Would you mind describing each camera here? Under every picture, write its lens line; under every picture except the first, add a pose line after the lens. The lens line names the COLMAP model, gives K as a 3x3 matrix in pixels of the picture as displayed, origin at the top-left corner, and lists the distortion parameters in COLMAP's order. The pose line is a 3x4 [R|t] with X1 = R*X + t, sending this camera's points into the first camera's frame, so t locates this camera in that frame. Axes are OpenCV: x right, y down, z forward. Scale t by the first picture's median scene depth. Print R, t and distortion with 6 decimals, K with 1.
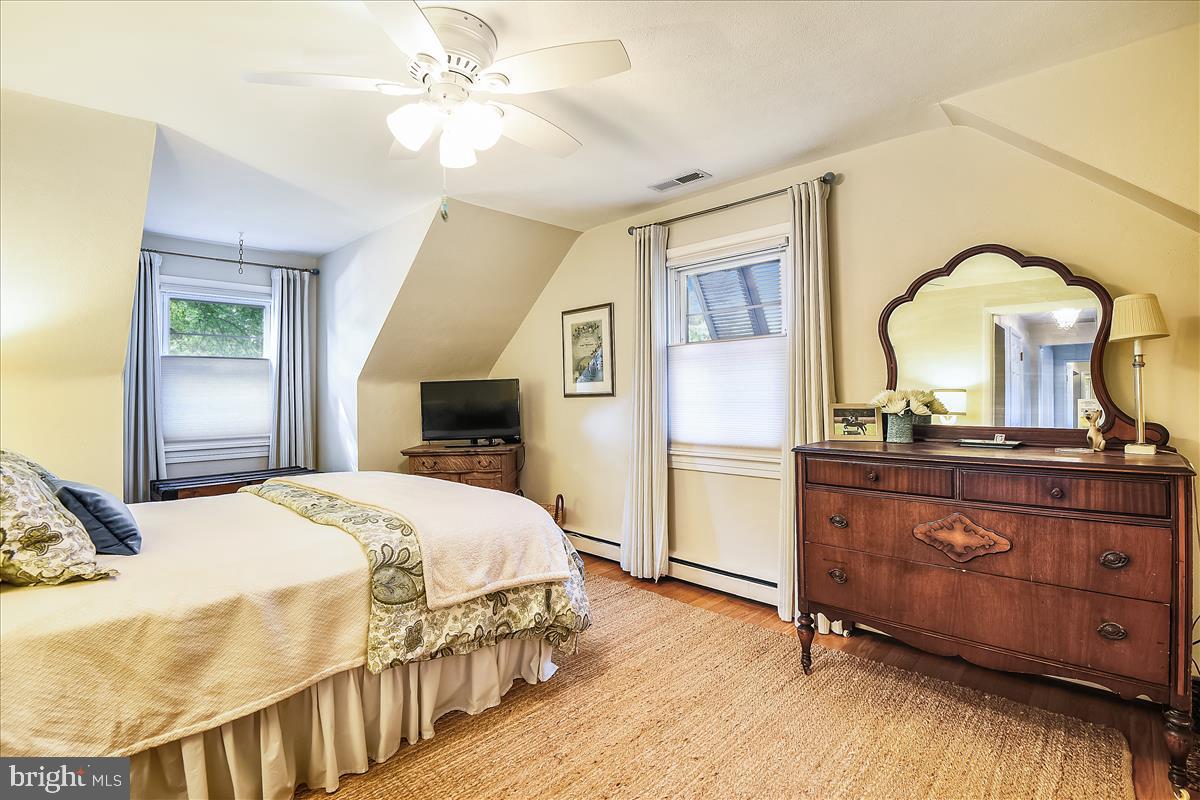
lens RADIAL K [[578.6, 0, 601.6], [0, 578.6, 394.2], [0, 0, 1]] dist [-0.060133, -0.000425]
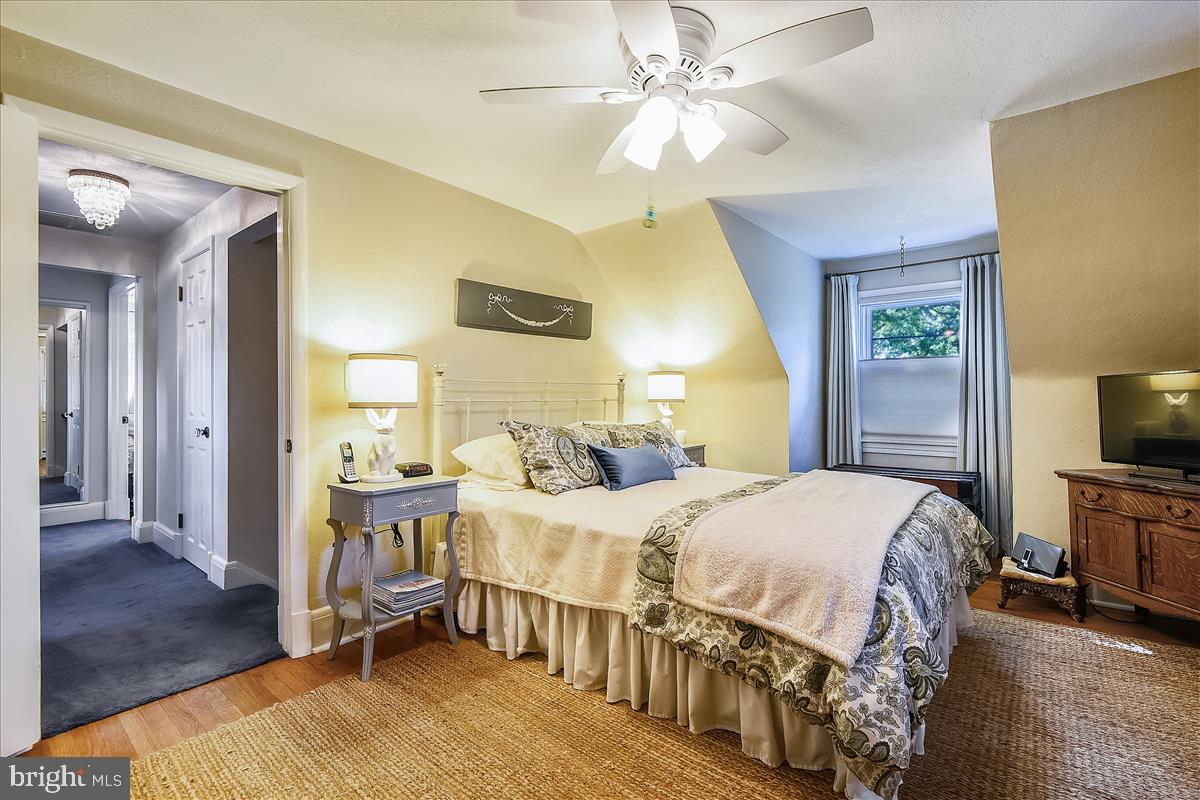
lens RADIAL K [[555.7, 0, 604.1], [0, 555.7, 389.3], [0, 0, 1]] dist [-0.020945, -0.000641]
pose [[0.021451, -0.005376, -0.999755, 0.691501], [-0.001503, 0.999984, -0.005409, -0.001842], [0.999769, 0.001619, 0.021443, 0.824667]]
